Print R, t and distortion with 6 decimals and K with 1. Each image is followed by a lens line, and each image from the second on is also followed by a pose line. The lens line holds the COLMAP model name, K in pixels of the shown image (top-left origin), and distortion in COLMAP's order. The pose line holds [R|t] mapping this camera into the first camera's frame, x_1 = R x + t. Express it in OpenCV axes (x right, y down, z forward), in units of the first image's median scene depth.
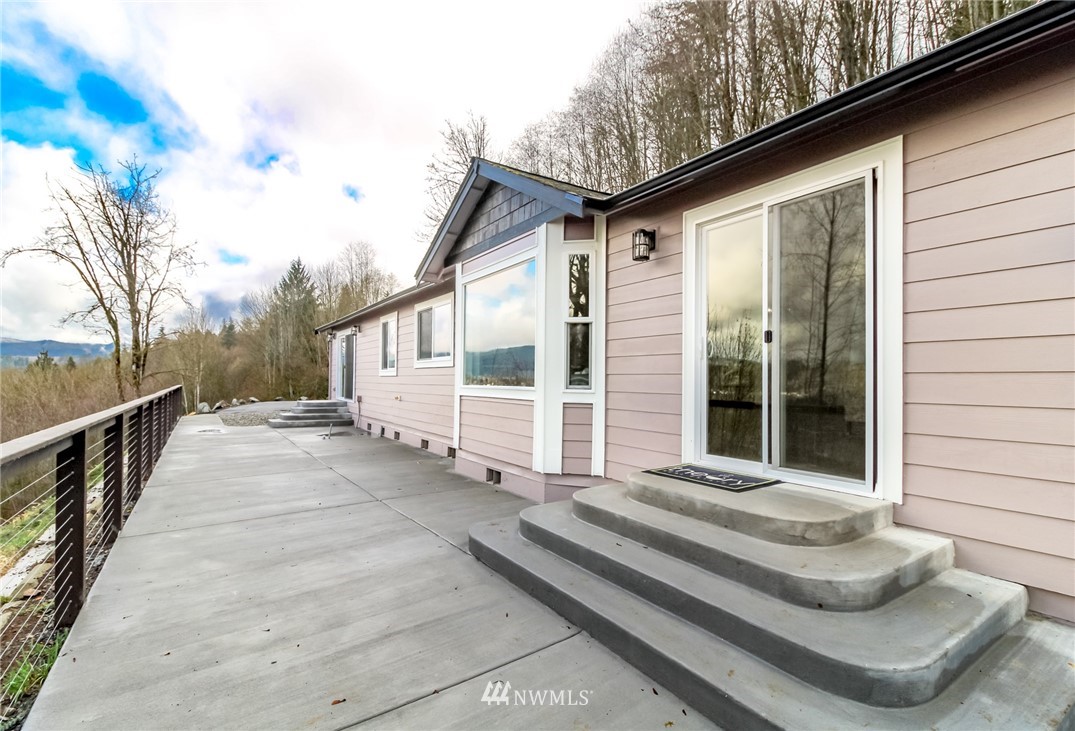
lens RADIAL K [[504.6, 0, 531.6], [0, 504.6, 361.0], [0, 0, 1]] dist [0.019681, -0.016423]
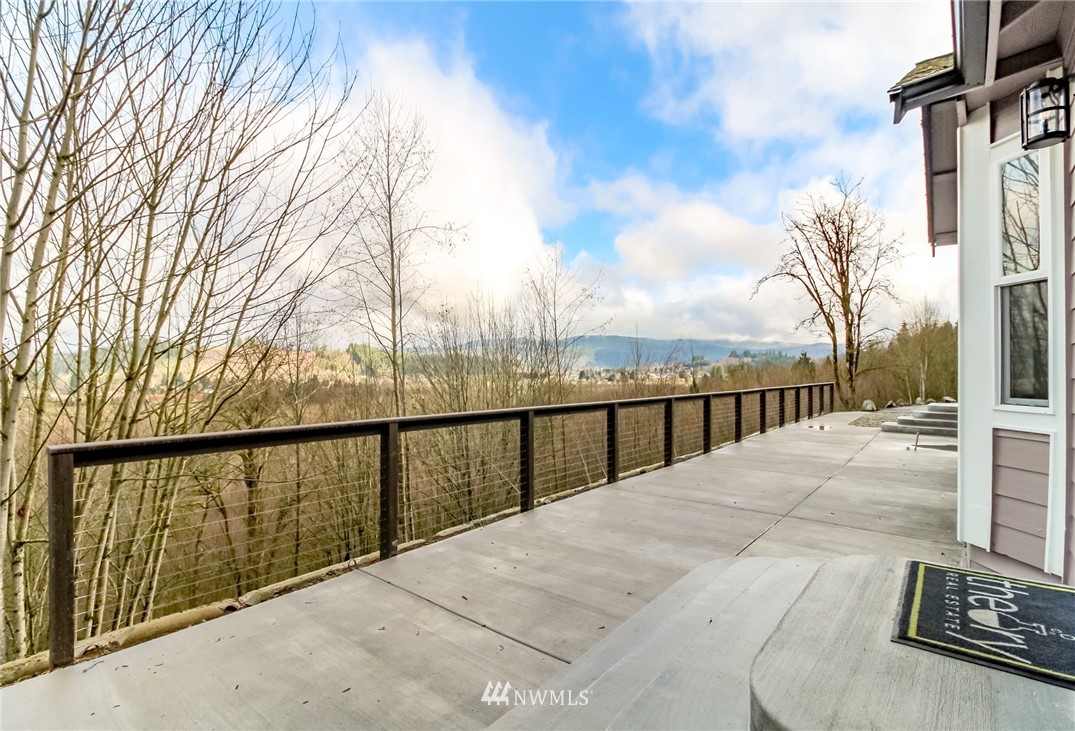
lens RADIAL K [[504.6, 0, 531.6], [0, 504.6, 361.0], [0, 0, 1]] dist [0.019681, -0.016423]
pose [[0.236859, -0.029711, -0.971090, 0.113356], [0.040264, 0.998974, -0.020744, -0.000447], [0.970709, -0.034187, 0.237812, 0.082489]]
